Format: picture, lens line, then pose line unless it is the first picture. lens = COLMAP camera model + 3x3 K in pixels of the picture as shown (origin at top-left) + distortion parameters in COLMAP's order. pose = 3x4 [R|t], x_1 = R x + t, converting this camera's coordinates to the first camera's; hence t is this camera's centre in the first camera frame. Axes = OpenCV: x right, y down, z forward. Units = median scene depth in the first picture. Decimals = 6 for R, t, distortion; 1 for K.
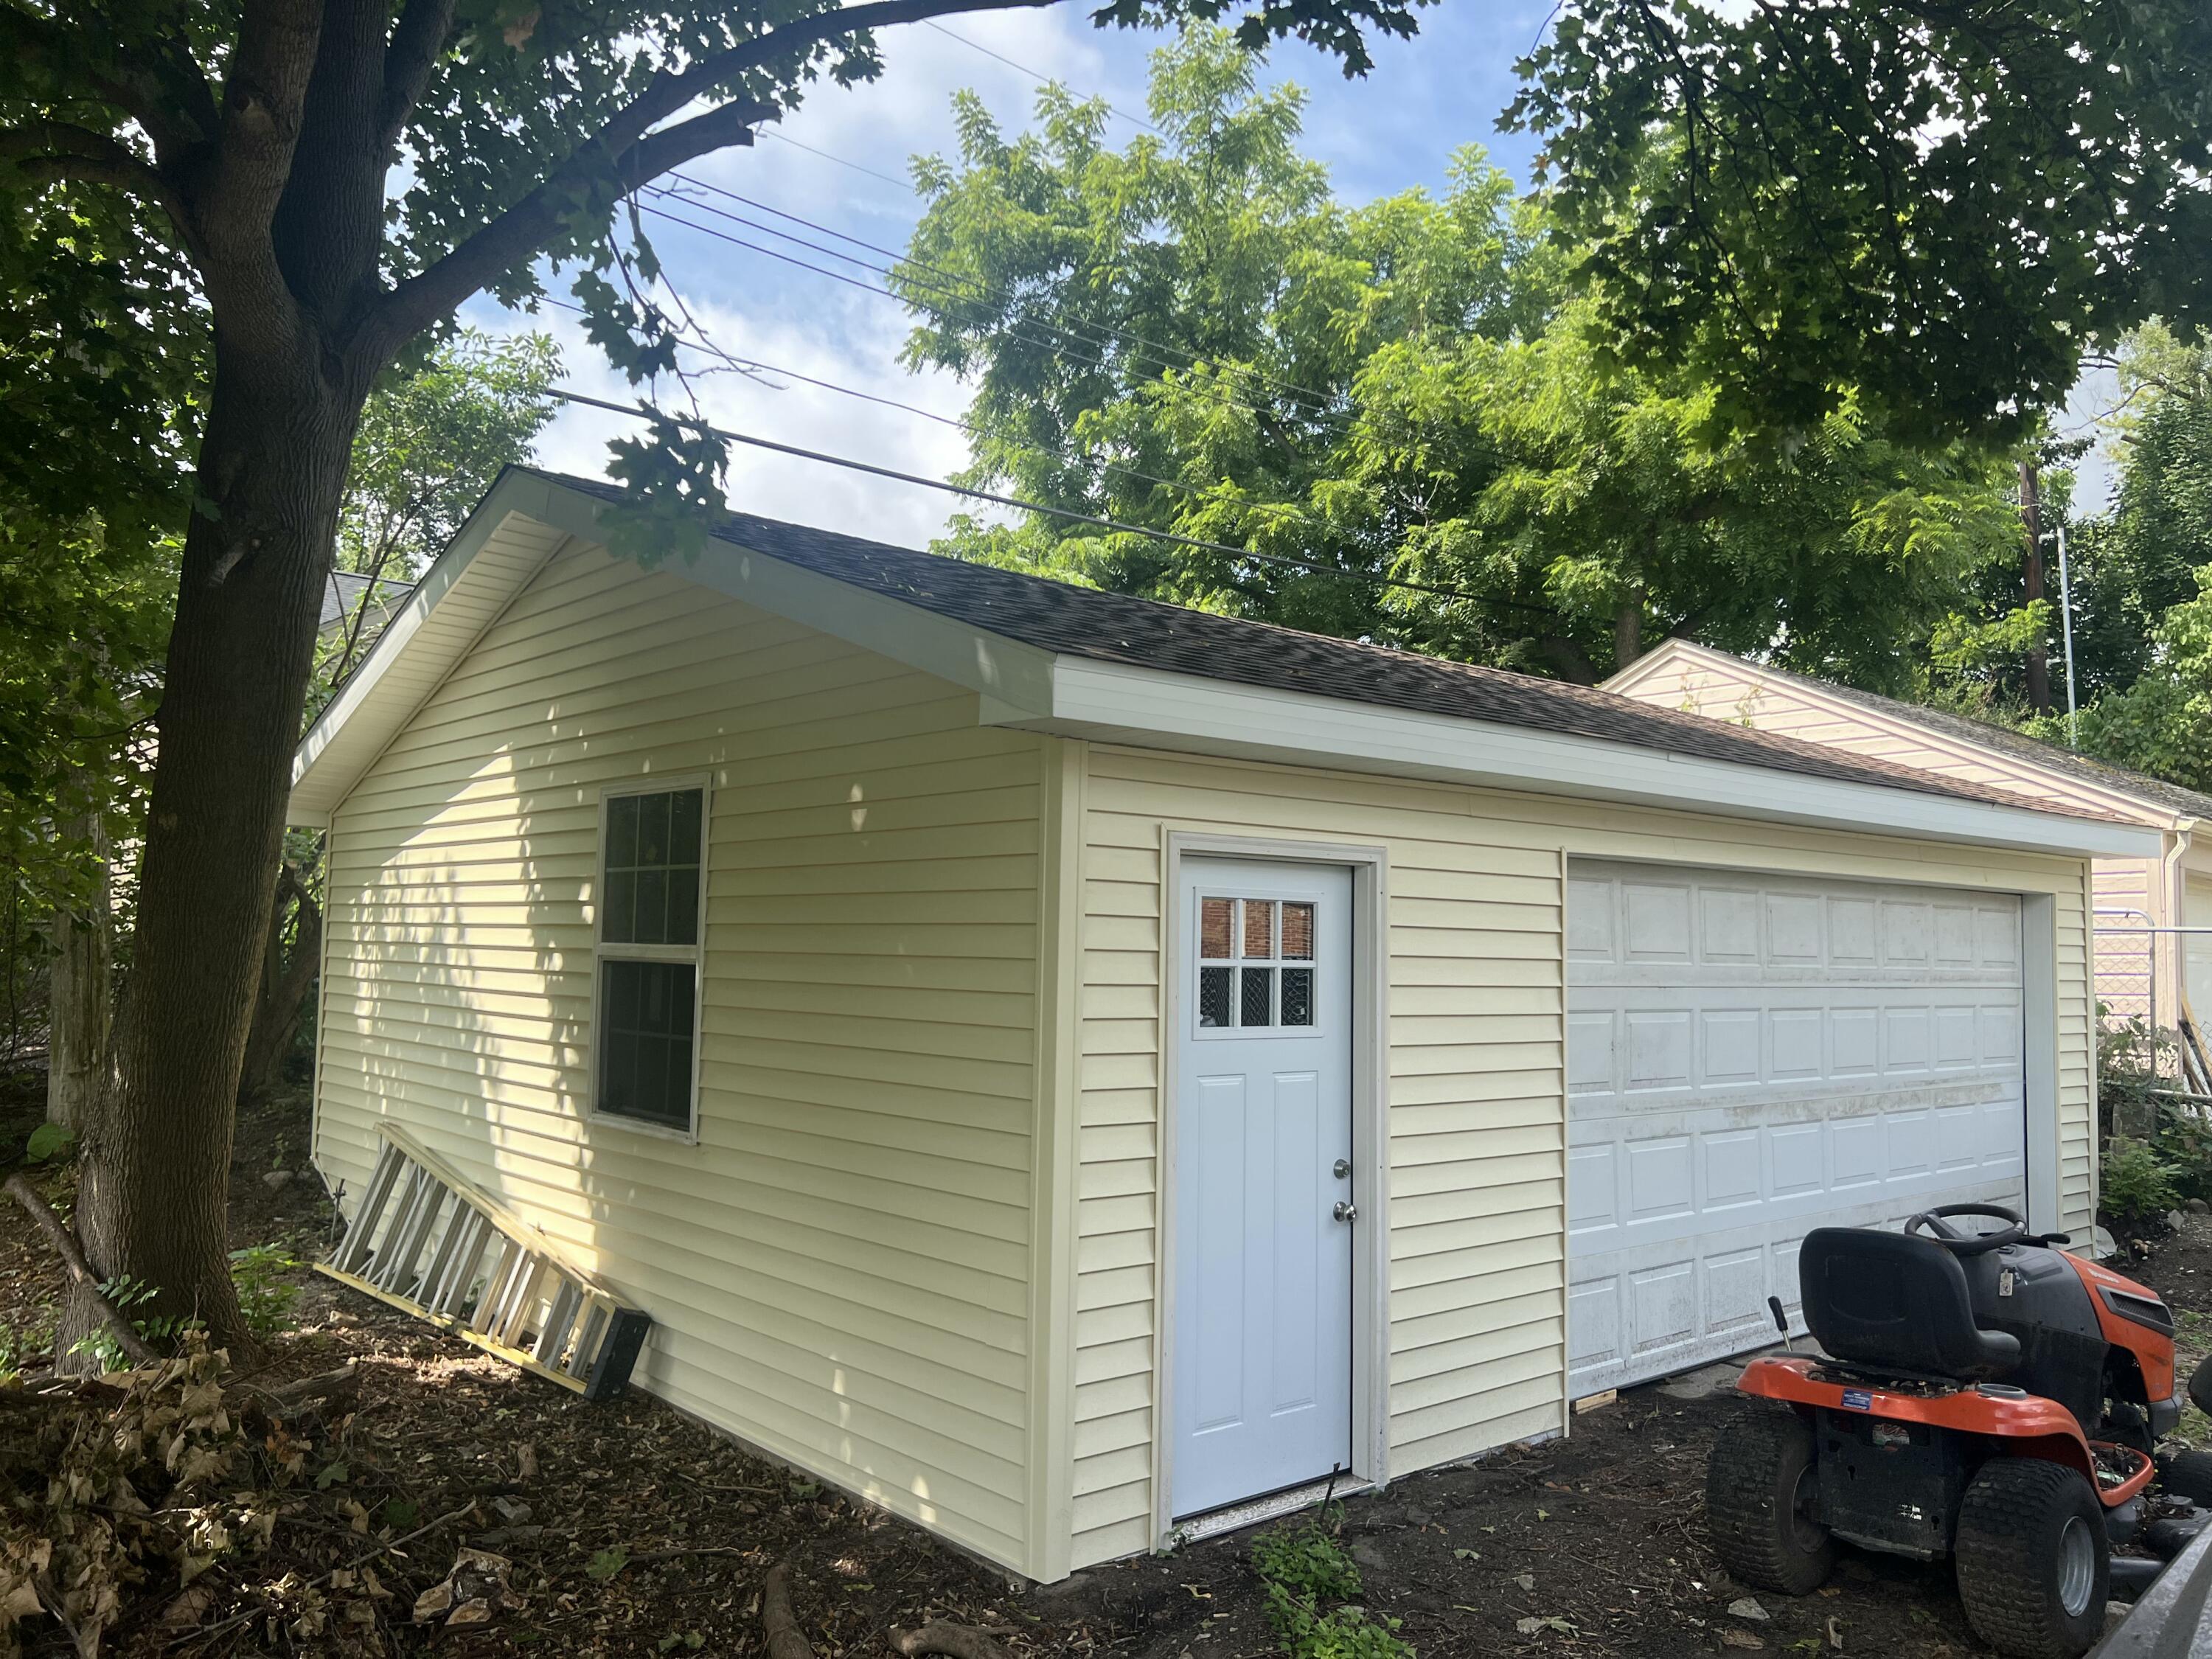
lens RADIAL K [[1670.4, 0, 1100.2], [0, 1670.4, 835.1], [0, 0, 1]] dist [0.015325, -0.012148]
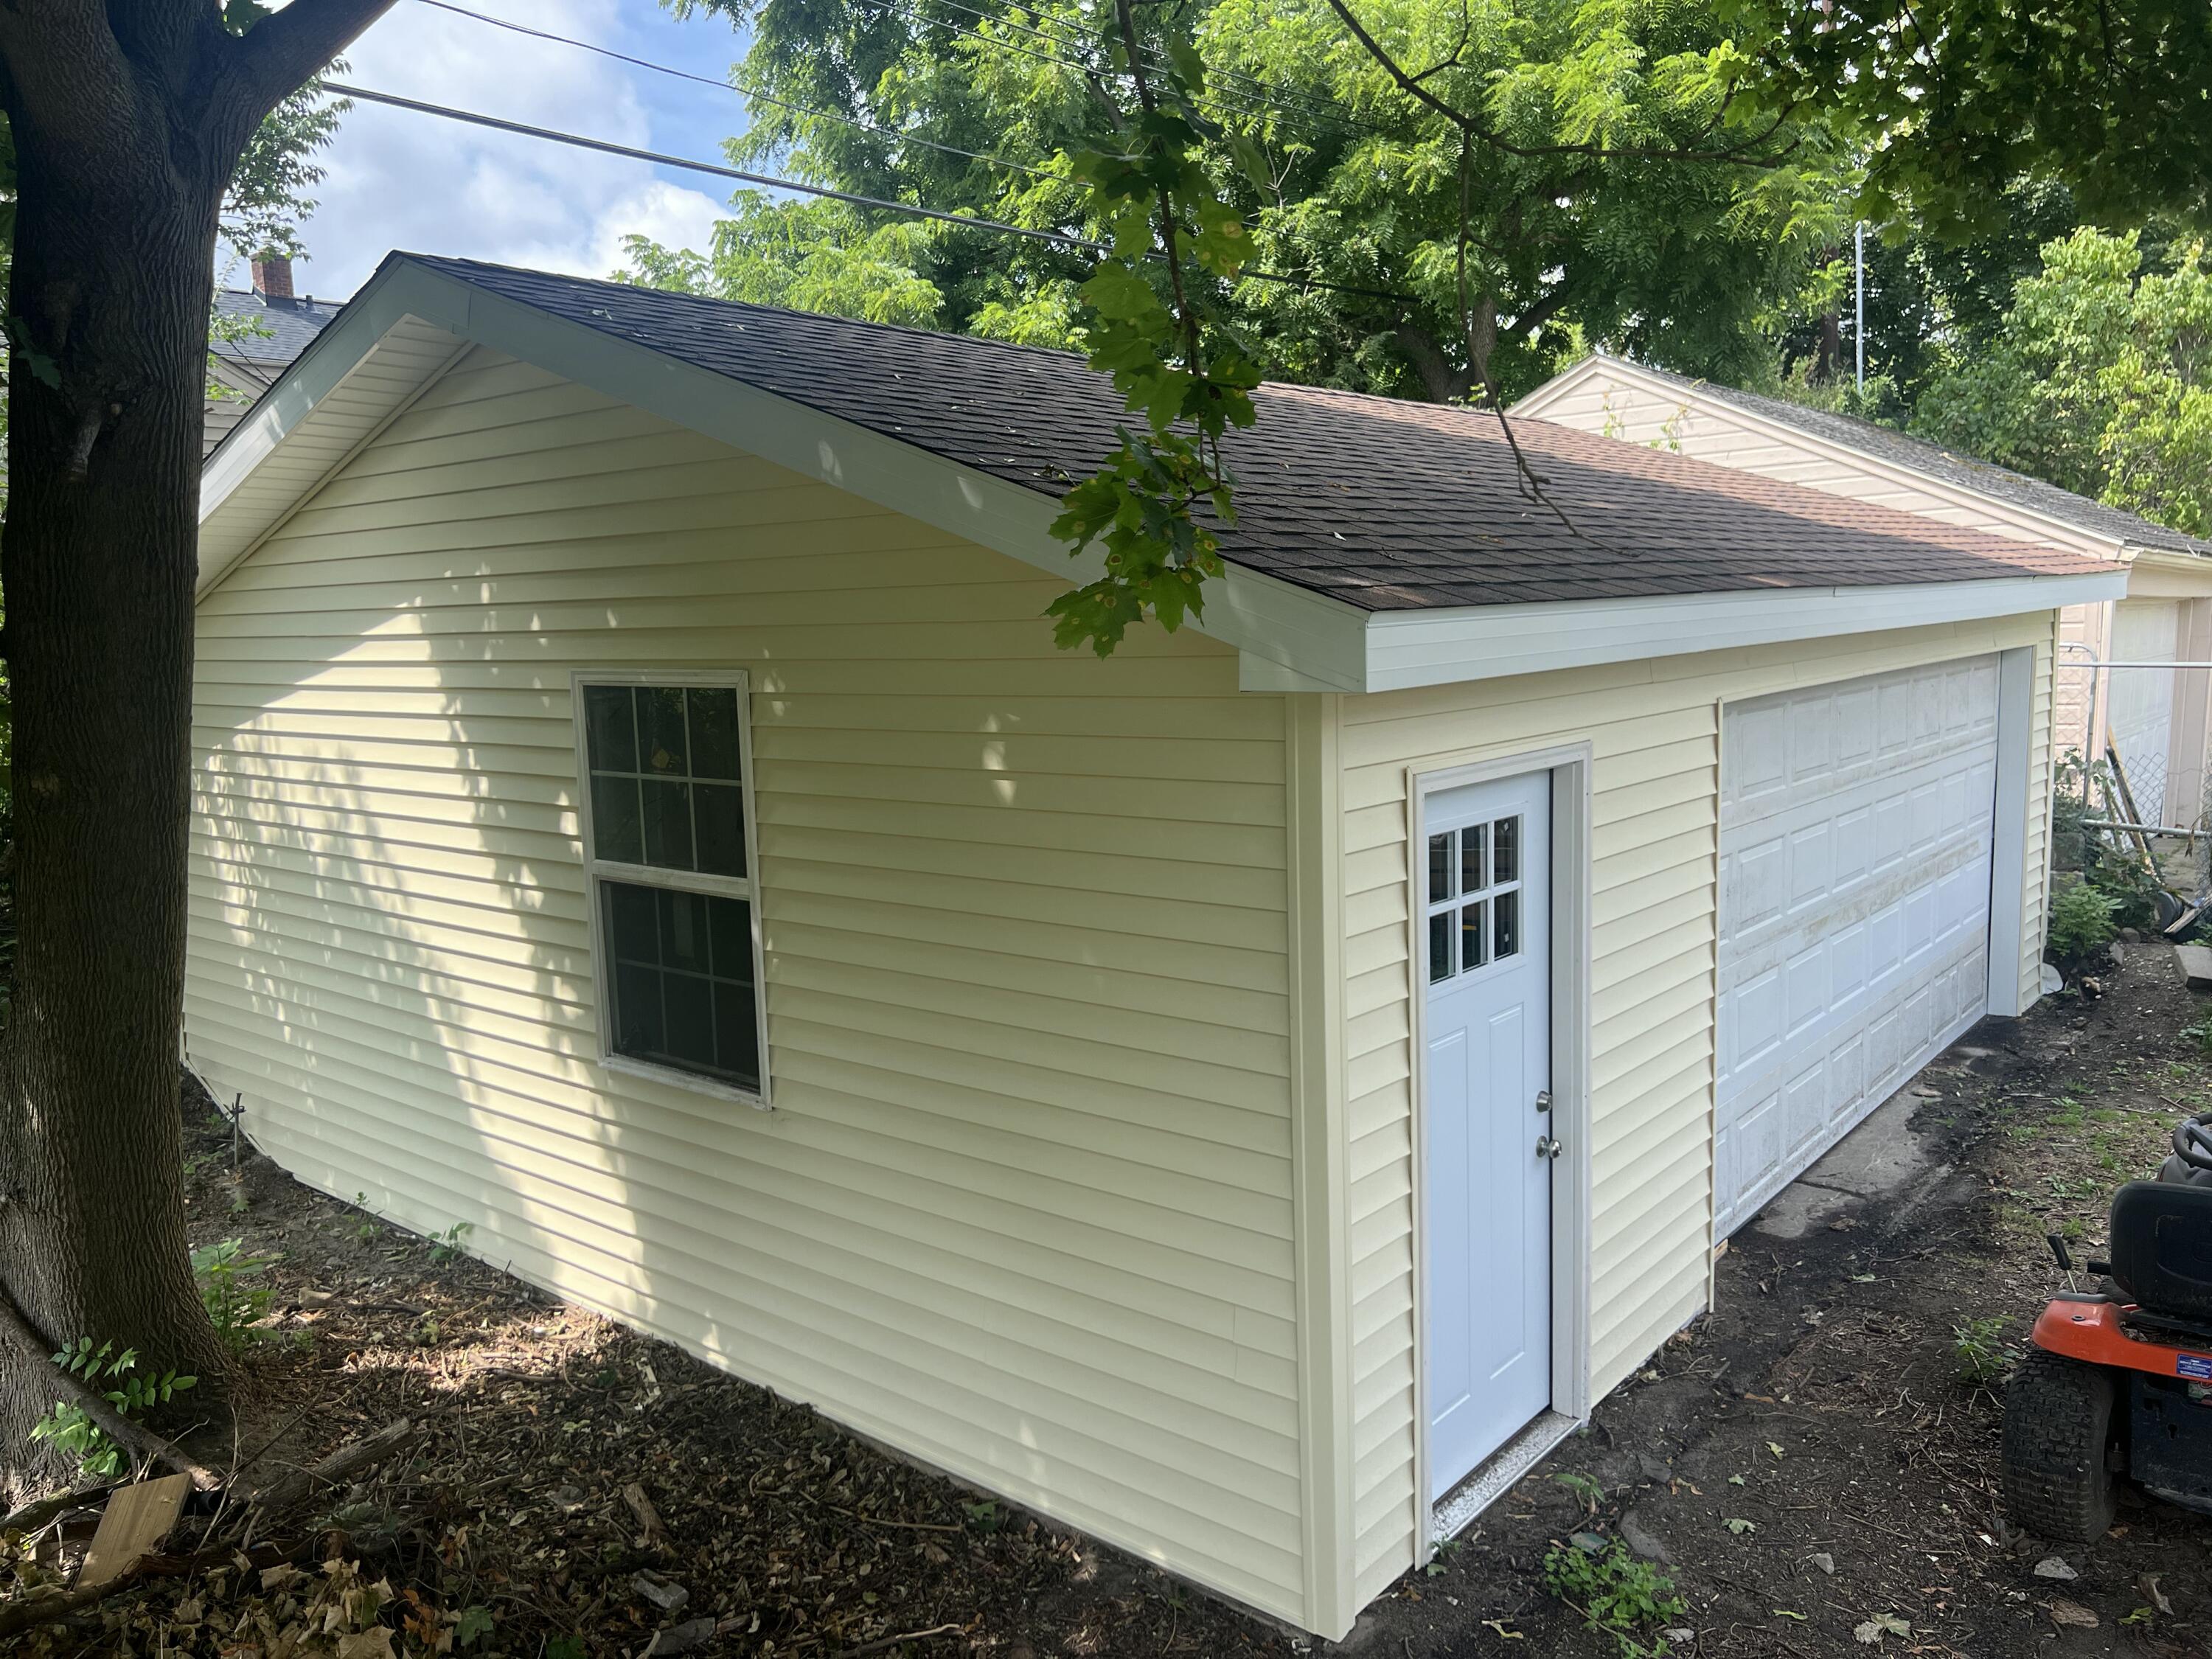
lens RADIAL K [[1670.4, 0, 1106.2], [0, 1670.4, 827.4], [0, 0, 1]] dist [0.015325, -0.012148]
pose [[0.986173, -0.069306, 0.150531, -0.135621], [0.038081, 0.978814, 0.201178, -0.085731], [-0.161284, -0.192664, 0.967919, 0.123973]]
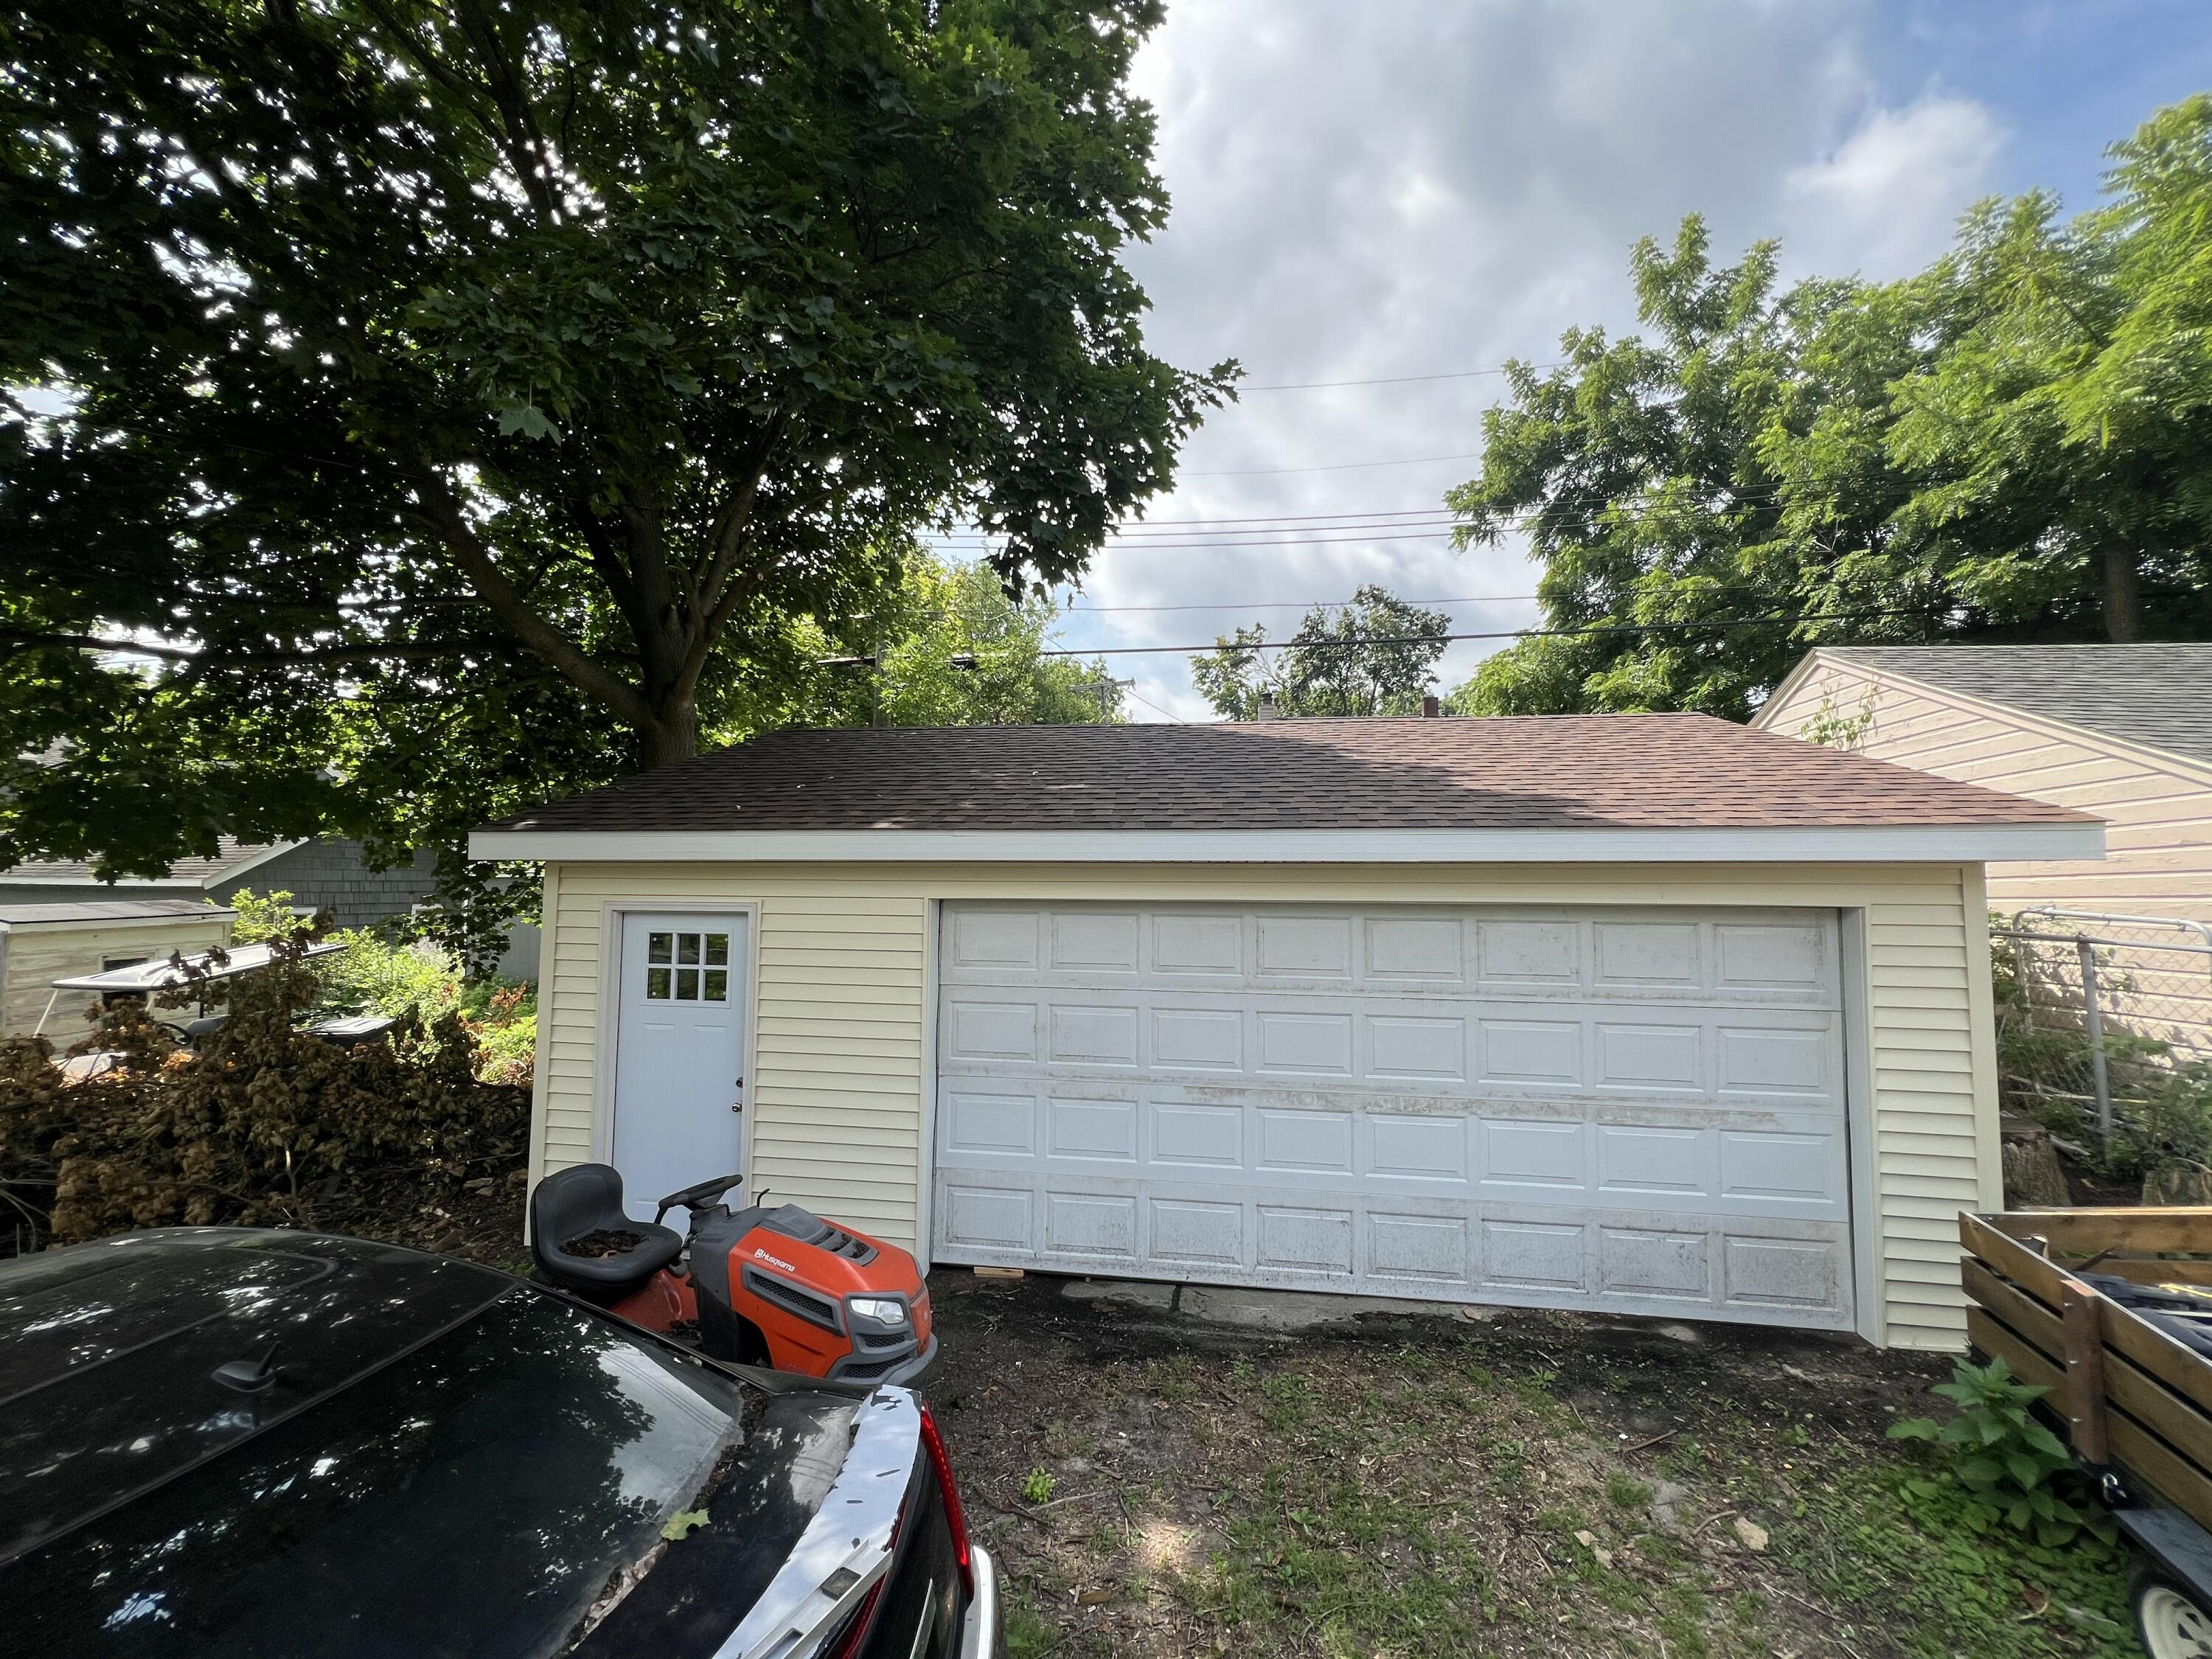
lens RADIAL K [[893.7, 0, 1098.7], [0, 893.7, 839.2], [0, 0, 1]] dist [0.007014, -0.000141]
pose [[0.646642, -0.053932, -0.760884, 0.725640], [0.054506, 0.998215, -0.024431, -0.011055], [0.760844, -0.025674, 0.648427, 0.429035]]
